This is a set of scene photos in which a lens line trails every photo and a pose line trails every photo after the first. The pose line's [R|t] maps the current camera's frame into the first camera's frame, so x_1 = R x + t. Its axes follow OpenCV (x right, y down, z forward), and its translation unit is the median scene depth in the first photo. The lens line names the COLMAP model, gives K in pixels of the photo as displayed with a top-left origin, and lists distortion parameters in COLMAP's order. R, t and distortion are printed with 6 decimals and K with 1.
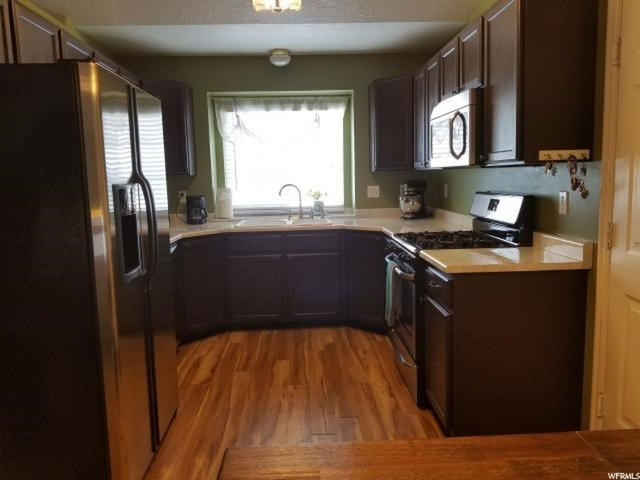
lens RADIAL K [[502.3, 0, 320.0], [0, 502.3, 240.0], [0, 0, 1]] dist [0.090626, -0.005585]
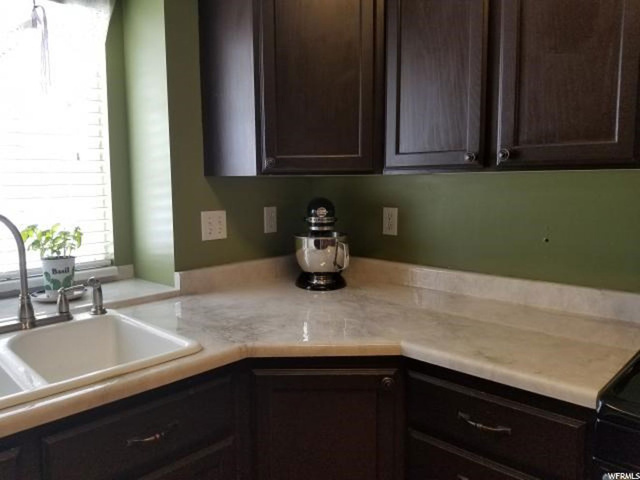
lens RADIAL K [[488.8, 0, 320.0], [0, 488.8, 240.0], [0, 0, 1]] dist [0.001526, 0.003104]
pose [[0.727404, -0.062174, 0.683387, -0.105051], [0.080383, 0.996751, 0.005123, -0.079084], [-0.681485, 0.051206, 0.730038, 0.650315]]
